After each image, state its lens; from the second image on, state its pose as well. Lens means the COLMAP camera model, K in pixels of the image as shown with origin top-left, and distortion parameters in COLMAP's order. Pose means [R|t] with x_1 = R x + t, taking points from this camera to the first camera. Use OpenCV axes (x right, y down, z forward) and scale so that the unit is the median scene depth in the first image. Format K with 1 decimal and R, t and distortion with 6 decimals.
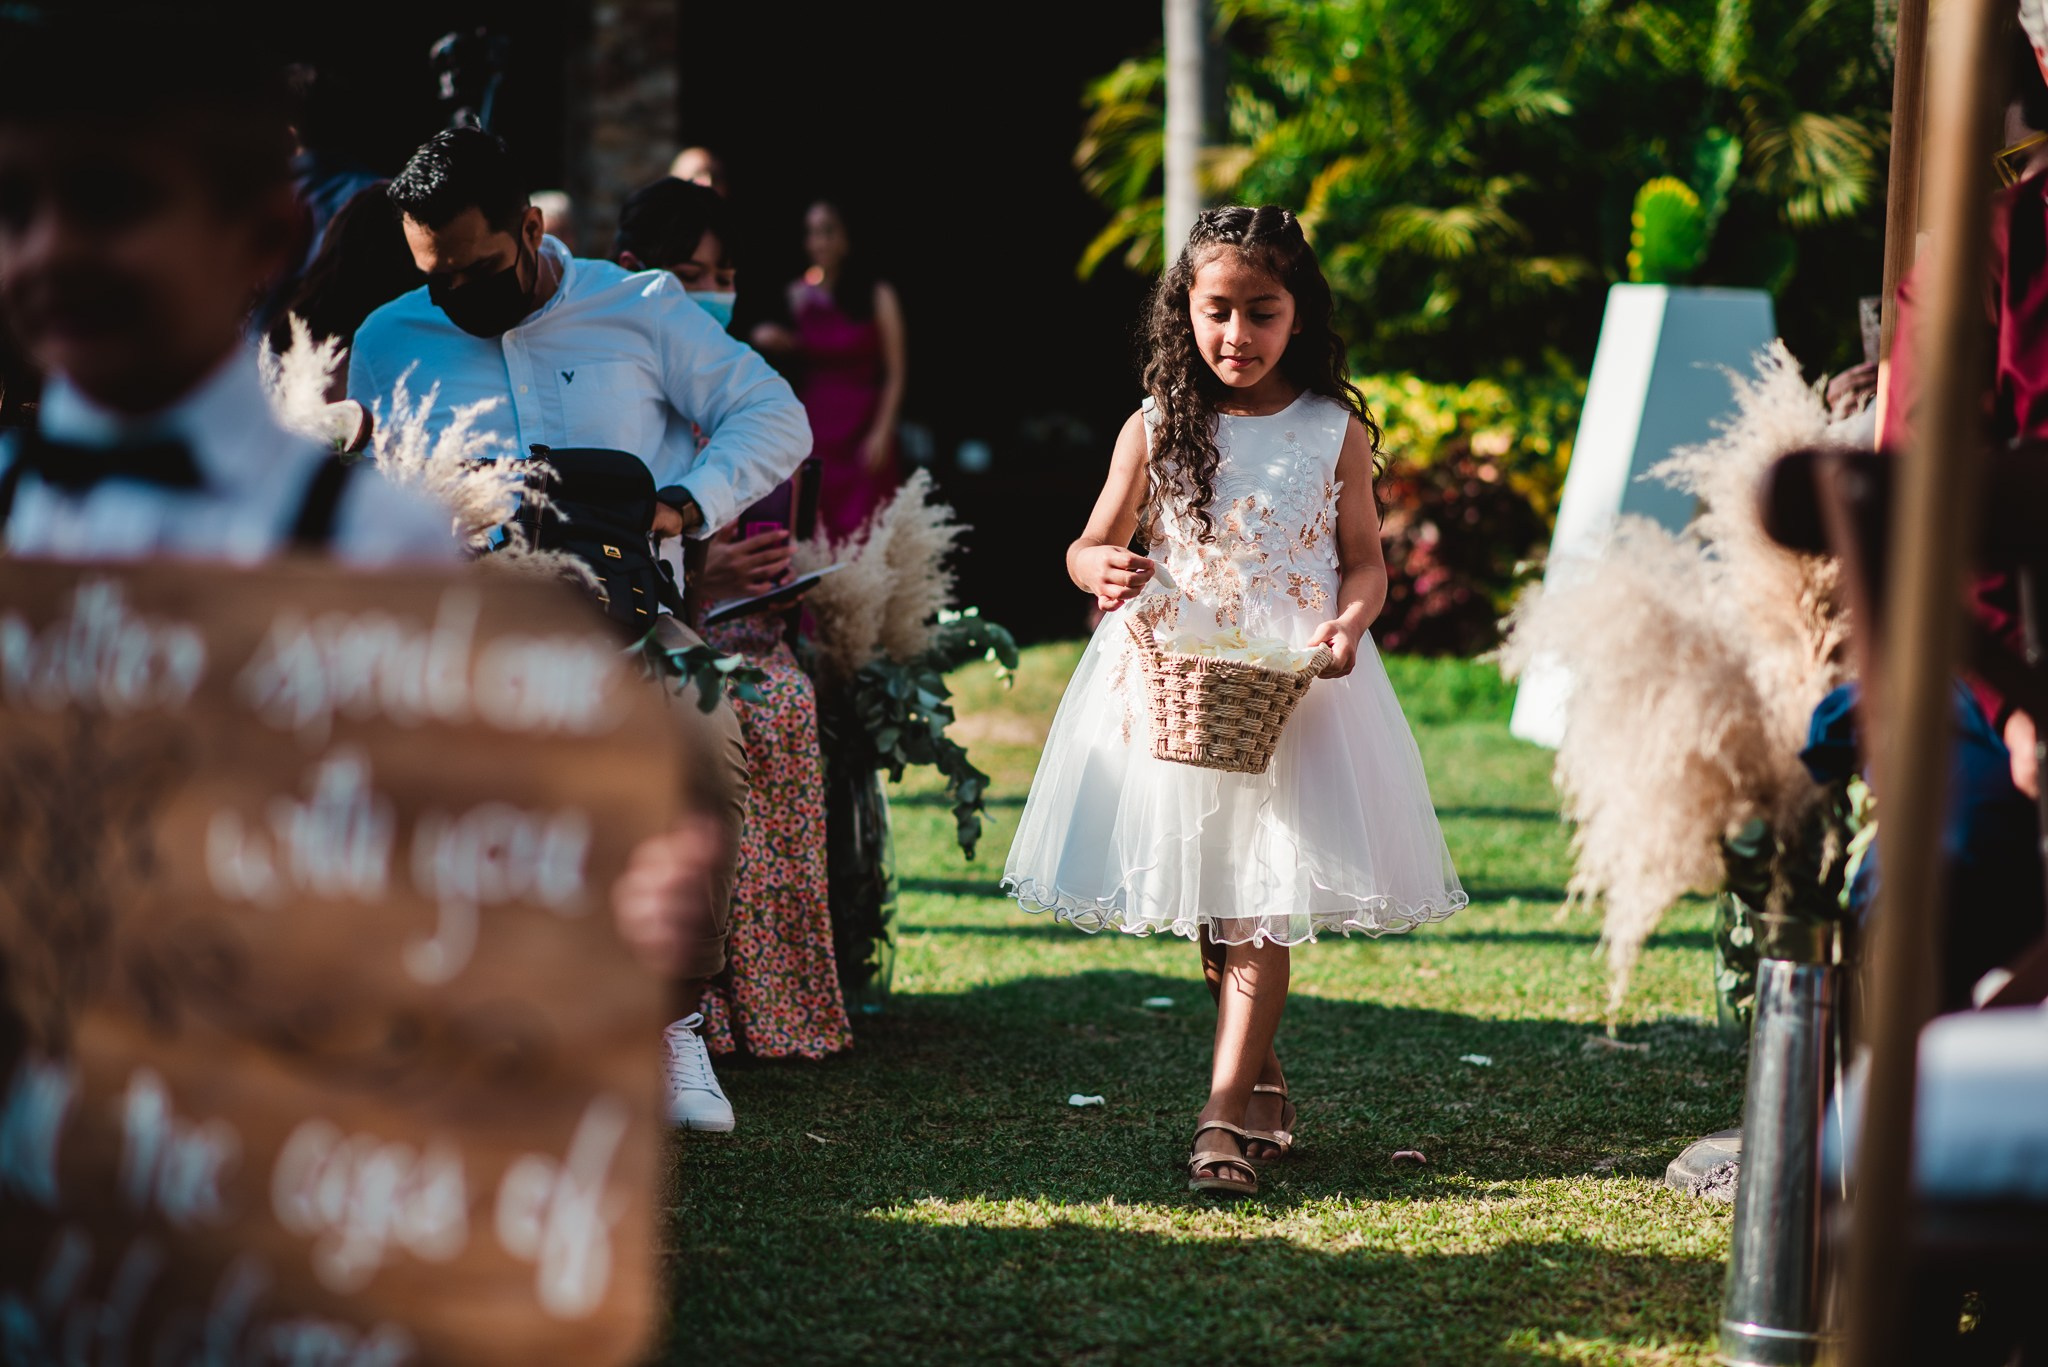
lens RADIAL K [[4873.6, 0, 1024.0], [0, 4873.6, 683.5], [0, 0, 1]] dist [-0.022483, 1.227775]
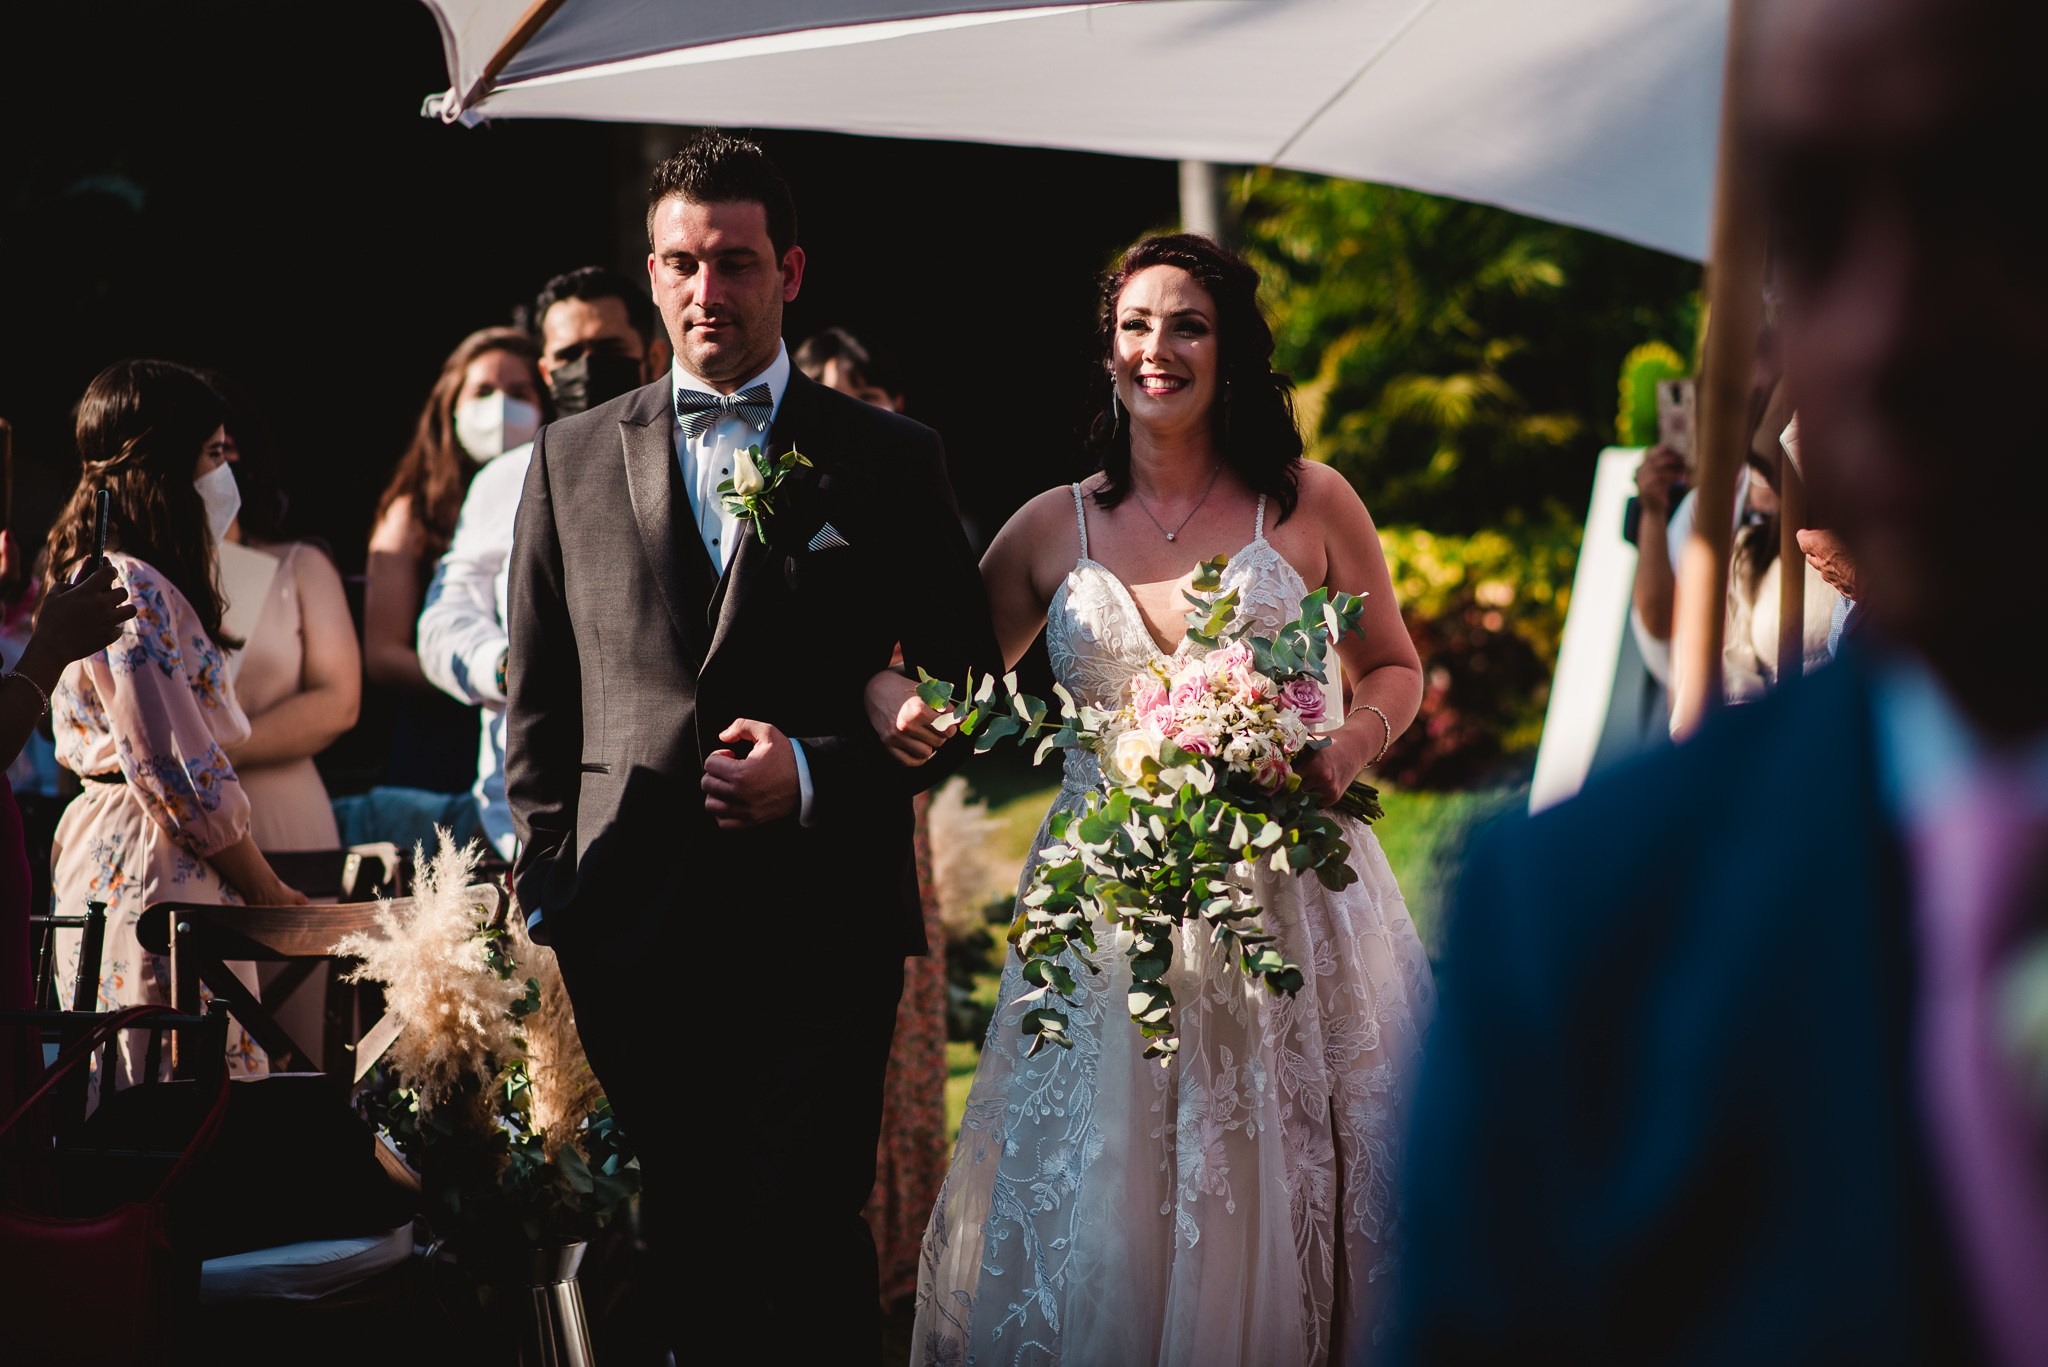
lens RADIAL K [[4903.9, 0, 1024.0], [0, 4903.9, 683.5], [0, 0, 1]] dist [0.034146, 0.570818]
pose [[0.999599, -0.025948, -0.011316, 0.006494], [0.026105, 0.999563, 0.013901, -0.082702], [0.010950, -0.014191, 0.999839, -0.145025]]
